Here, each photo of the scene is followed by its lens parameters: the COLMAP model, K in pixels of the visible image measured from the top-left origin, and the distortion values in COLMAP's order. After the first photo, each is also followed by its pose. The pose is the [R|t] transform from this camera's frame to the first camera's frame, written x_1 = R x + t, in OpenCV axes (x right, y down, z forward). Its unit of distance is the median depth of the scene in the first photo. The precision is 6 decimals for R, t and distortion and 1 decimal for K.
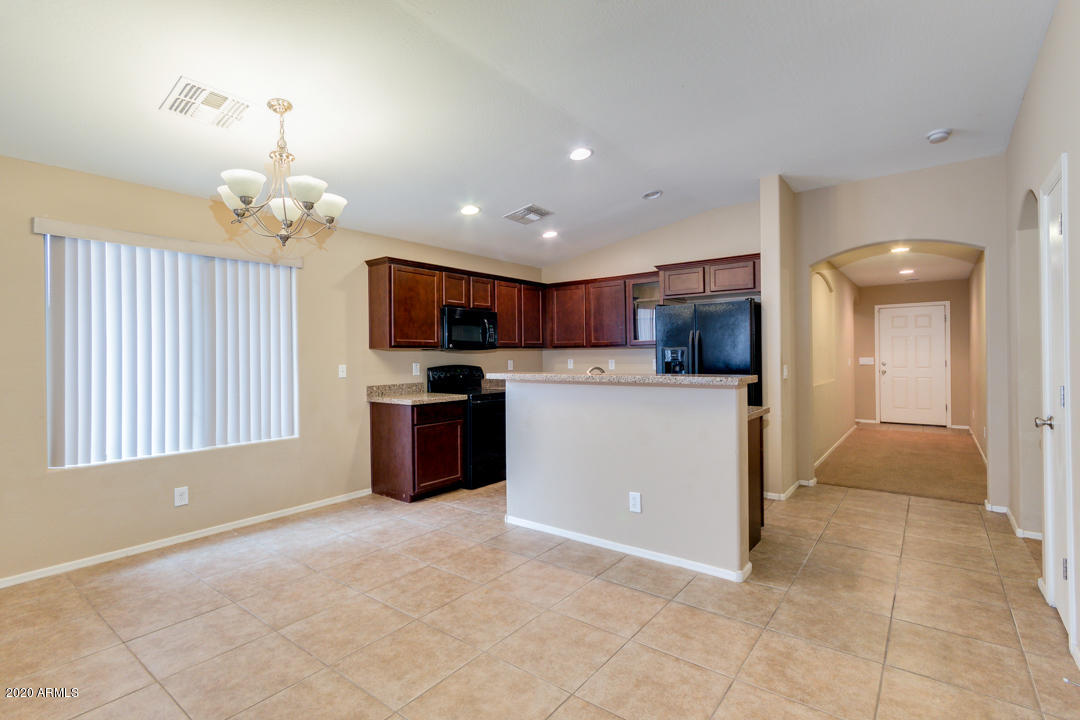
lens RADIAL K [[506.9, 0, 535.6], [0, 506.9, 357.6], [0, 0, 1]] dist [0.000955, 0.003947]
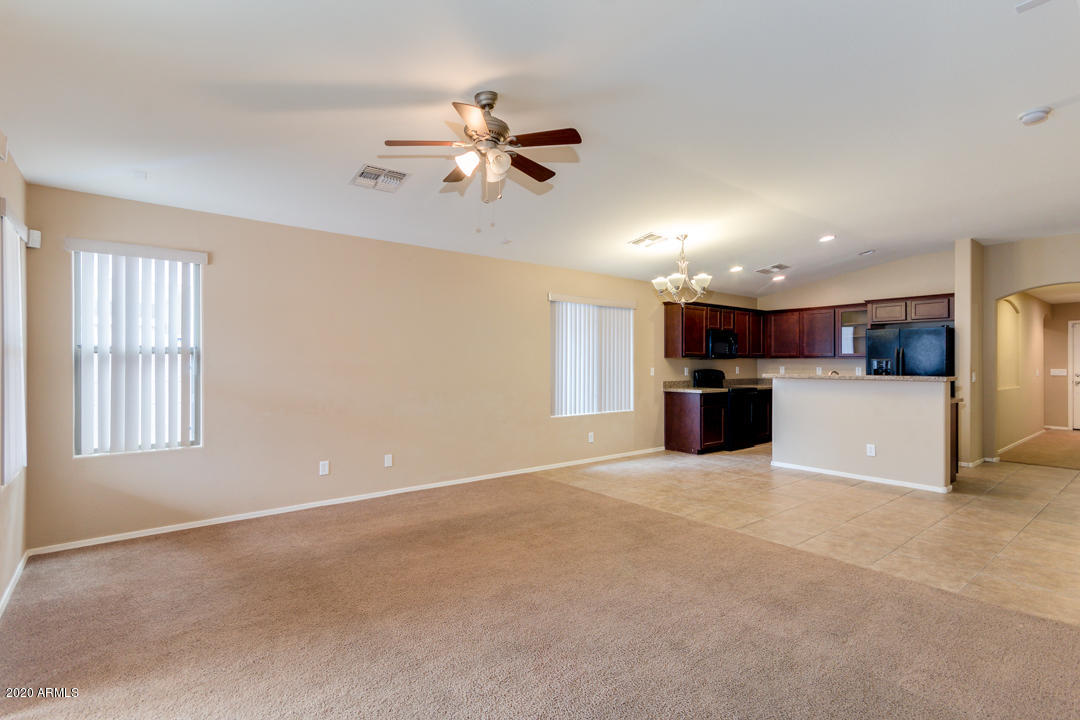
lens RADIAL K [[506.9, 0, 544.3], [0, 506.9, 364.4], [0, 0, 1]] dist [0.000955, 0.003947]
pose [[0.973051, 0.012491, -0.230253, -0.318767], [-0.012803, 0.999918, 0.000140, 0.007531], [0.230235, 0.002812, 0.973131, -0.600265]]
